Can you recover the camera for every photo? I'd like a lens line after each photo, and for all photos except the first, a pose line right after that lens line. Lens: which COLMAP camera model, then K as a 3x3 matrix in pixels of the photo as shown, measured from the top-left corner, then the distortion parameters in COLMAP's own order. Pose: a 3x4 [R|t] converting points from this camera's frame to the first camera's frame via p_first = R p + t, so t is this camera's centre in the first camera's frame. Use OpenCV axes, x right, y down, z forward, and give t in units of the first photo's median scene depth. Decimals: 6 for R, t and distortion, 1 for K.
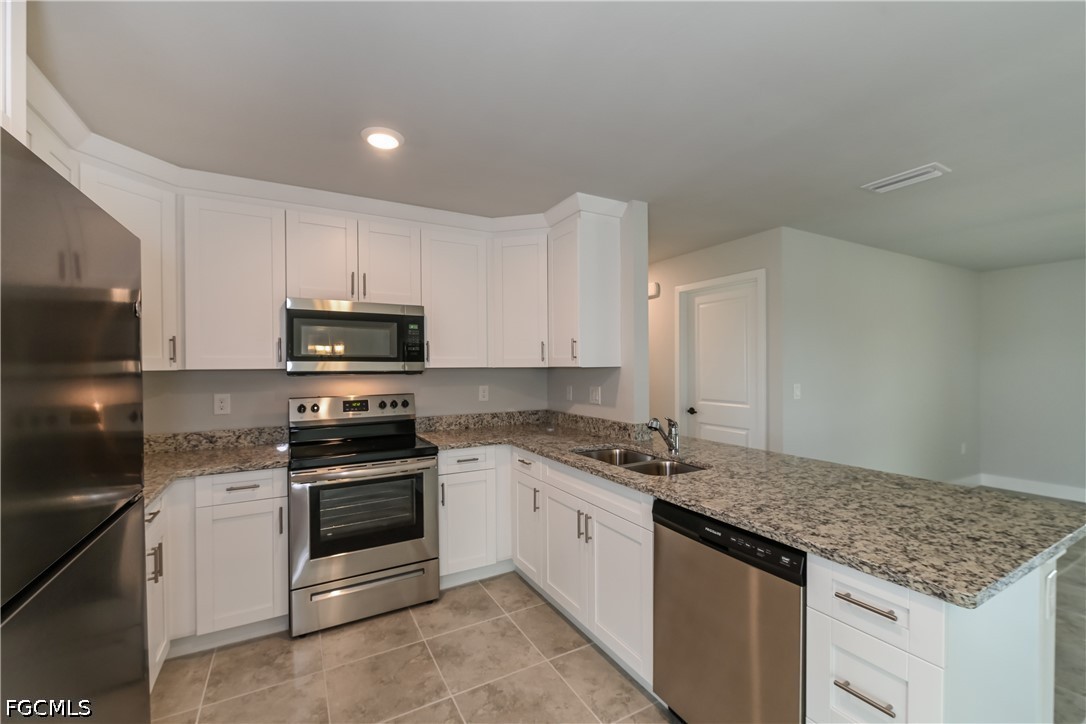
lens RADIAL K [[462.6, 0, 549.4], [0, 462.6, 365.5], [0, 0, 1]] dist [0.009600, -0.004077]
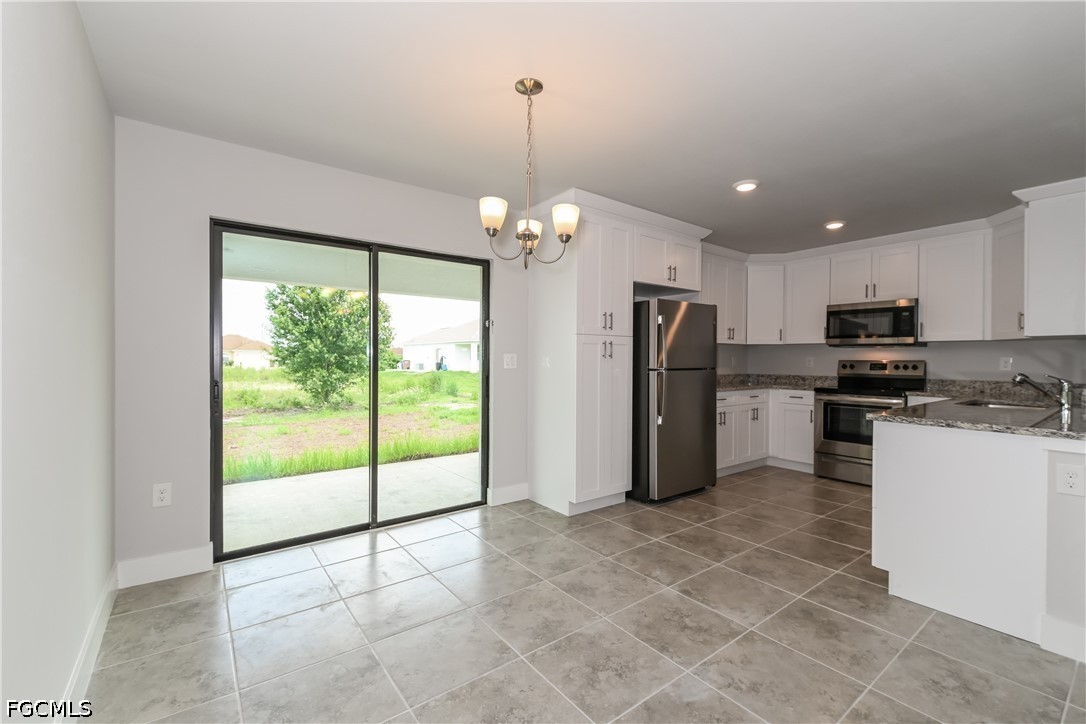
lens RADIAL K [[462.6, 0, 548.9], [0, 462.6, 359.4], [0, 0, 1]] dist [0.009600, -0.004077]
pose [[0.137246, 0.010329, -0.990483, 1.106134], [-0.011386, 0.999896, 0.008850, 0.067559], [0.990472, 0.010063, 0.137349, -0.365257]]
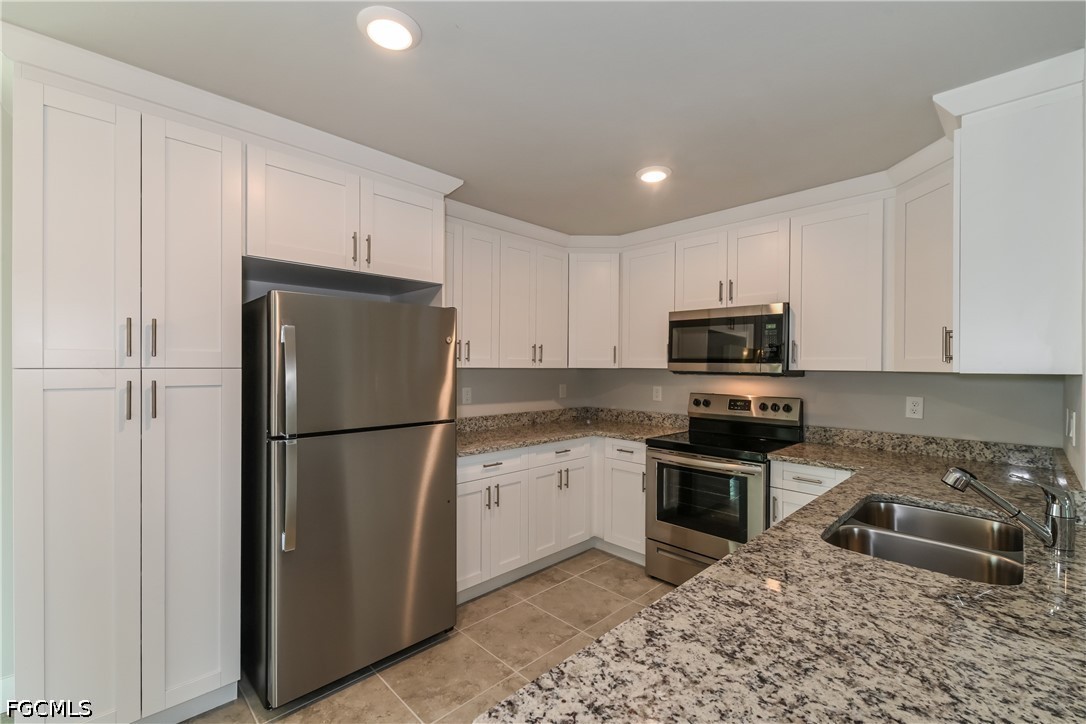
lens RADIAL K [[462.6, 0, 540.3], [0, 462.6, 364.2], [0, 0, 1]] dist [0.009600, -0.004077]
pose [[0.255389, 0.006229, -0.966818, 0.541655], [-0.012395, 0.999918, 0.003168, -0.003953], [0.966759, 0.011175, 0.255445, 0.321922]]
